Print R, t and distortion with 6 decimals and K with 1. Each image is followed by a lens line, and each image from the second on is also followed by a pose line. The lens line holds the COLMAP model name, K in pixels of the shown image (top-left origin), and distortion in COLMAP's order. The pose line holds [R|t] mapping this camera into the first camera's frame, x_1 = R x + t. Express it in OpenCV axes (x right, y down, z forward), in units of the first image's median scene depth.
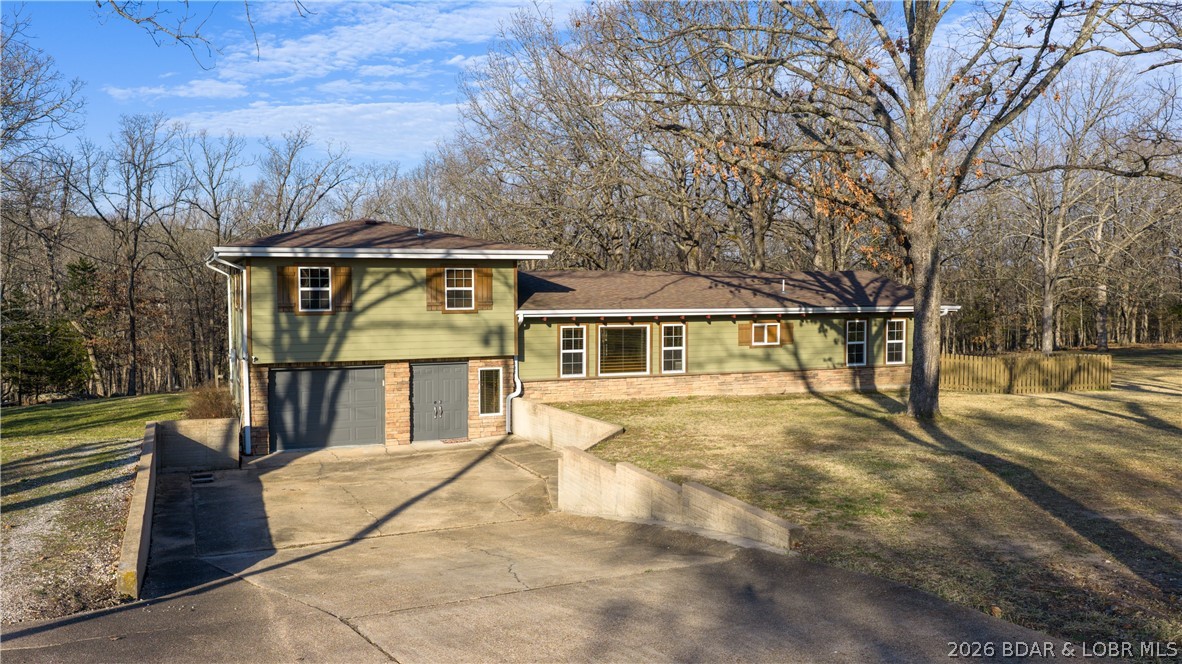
lens RADIAL K [[988.3, 0, 591.0], [0, 988.3, 332.0], [0, 0, 1]] dist [0.000732, 0.003595]
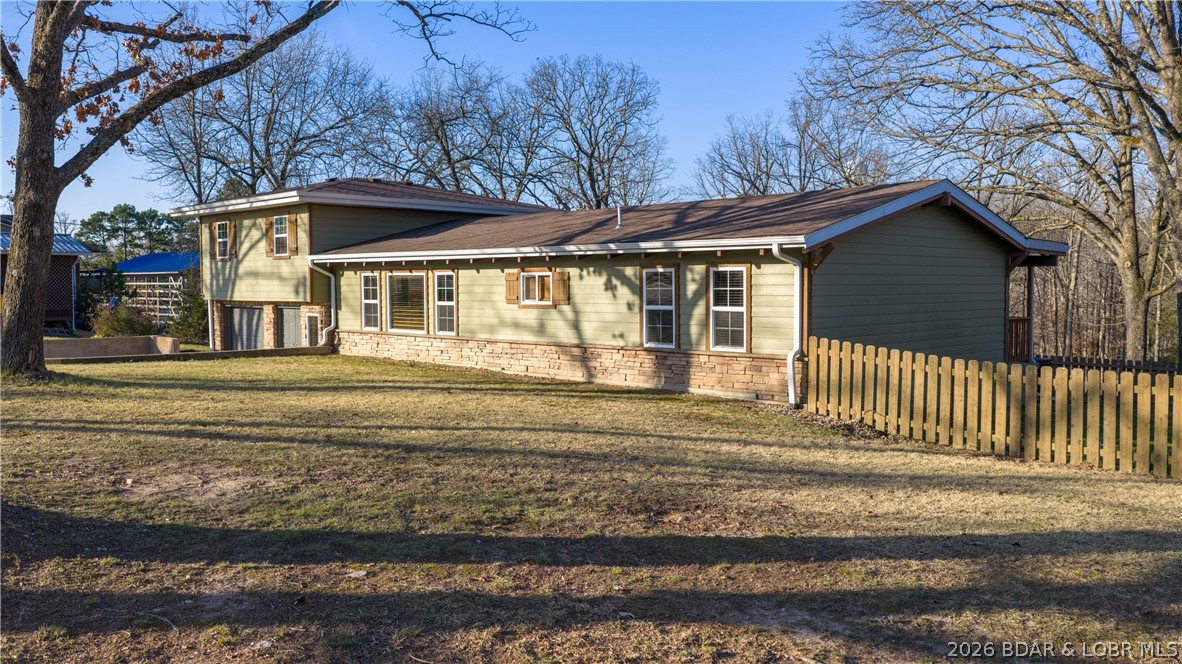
lens RADIAL K [[988.3, 0, 591.0], [0, 988.3, 332.0], [0, 0, 1]] dist [0.000732, 0.003595]
pose [[0.372797, 0.064223, -0.925688, 0.884297], [-0.011738, 0.997849, 0.064502, -0.013236], [0.927839, -0.013181, 0.372749, 0.847055]]
